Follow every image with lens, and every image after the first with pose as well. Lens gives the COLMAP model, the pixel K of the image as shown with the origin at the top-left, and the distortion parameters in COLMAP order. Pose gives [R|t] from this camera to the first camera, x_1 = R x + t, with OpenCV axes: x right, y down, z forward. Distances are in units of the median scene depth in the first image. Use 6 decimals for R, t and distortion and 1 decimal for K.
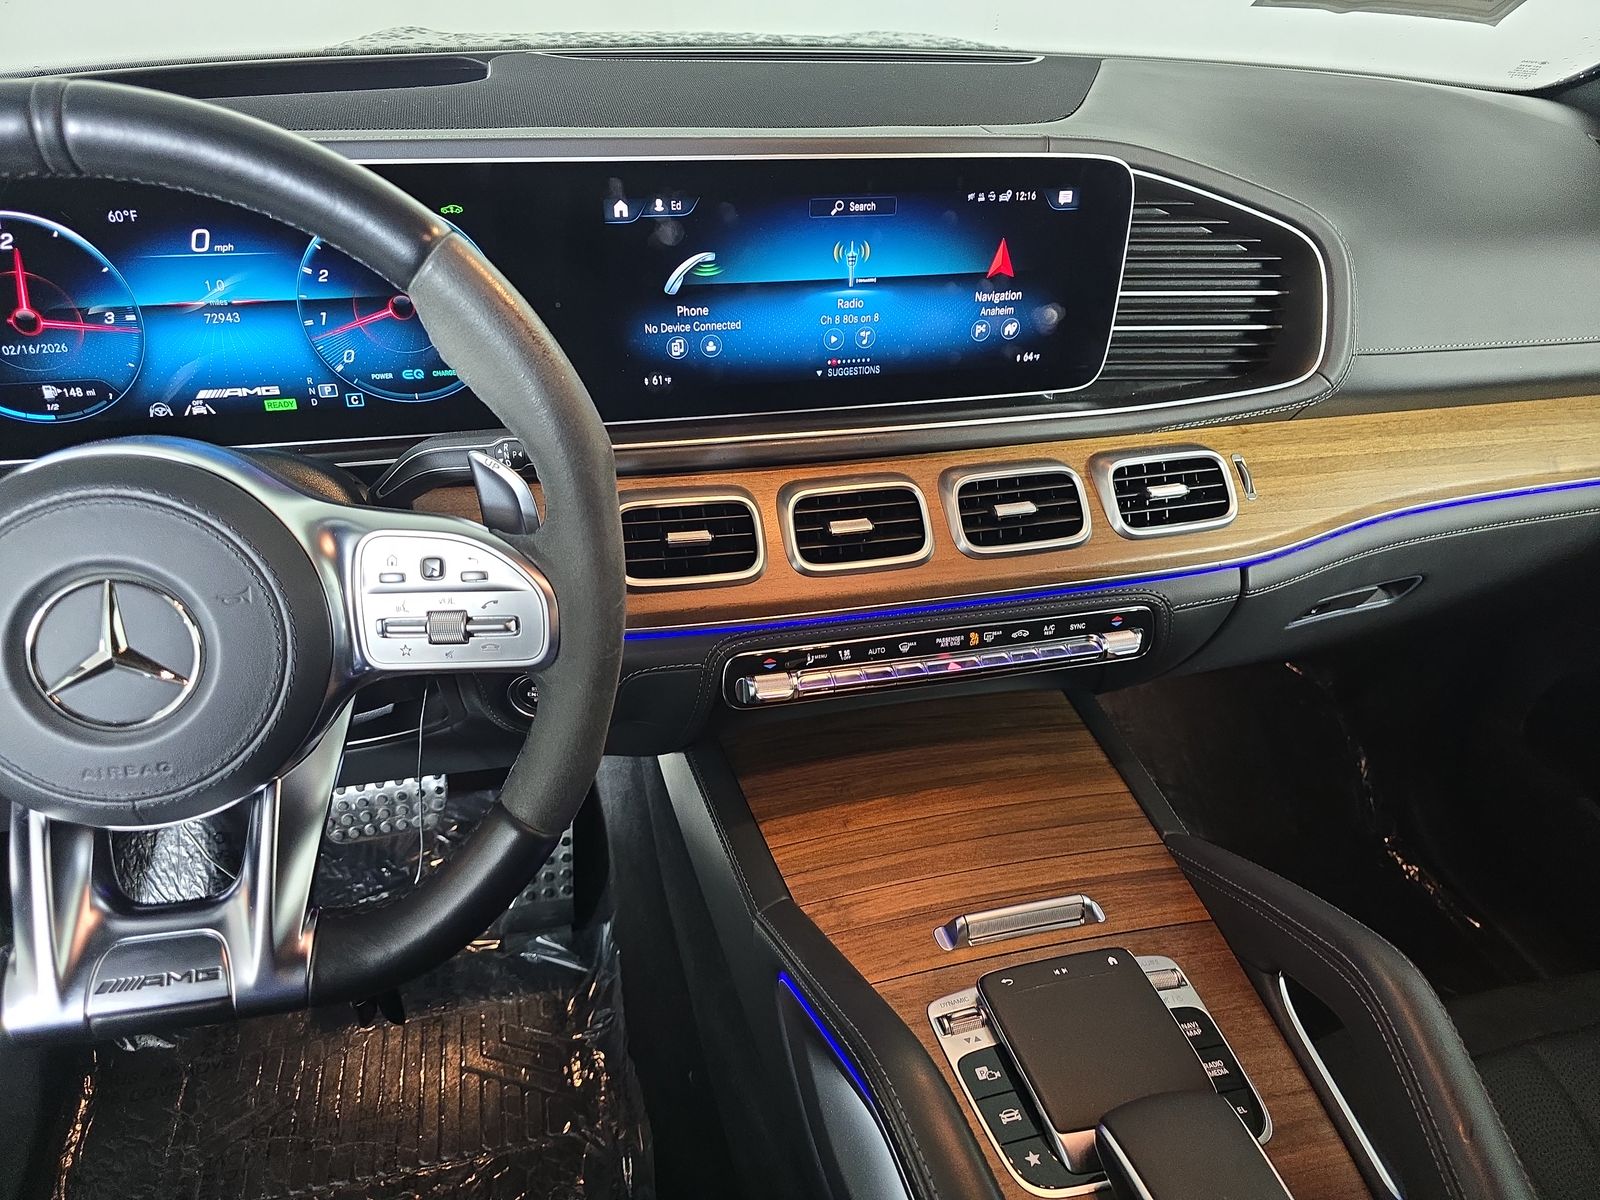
lens RADIAL K [[1097.3, 0, 781.4], [0, 1097.3, 596.3], [0, 0, 1]] dist [0.058316, -0.061294]
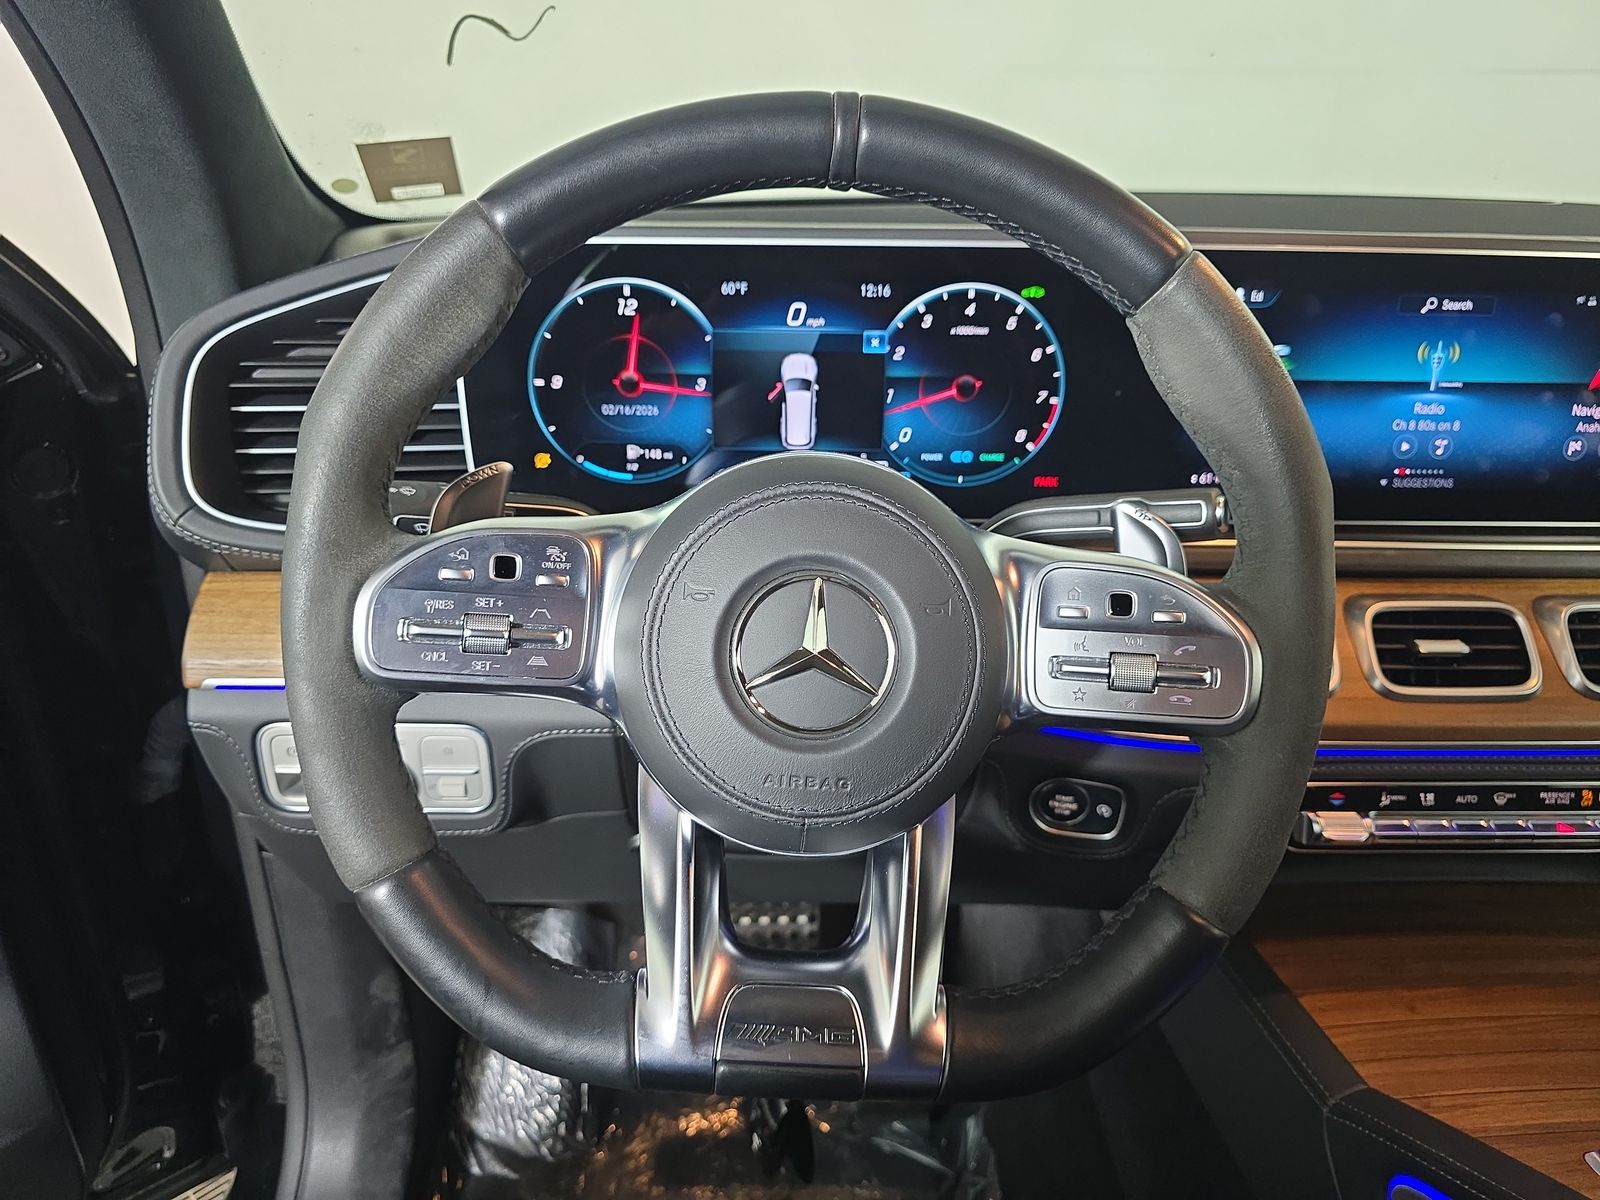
lens RADIAL K [[1097.3, 0, 781.4], [0, 1097.3, 596.3], [0, 0, 1]] dist [0.058316, -0.061294]
pose [[0.977443, 0.065029, -0.200940, -0.290456], [-0.102237, 0.978201, -0.180748, 0.115552], [0.184806, 0.197214, 0.962784, 0.055214]]
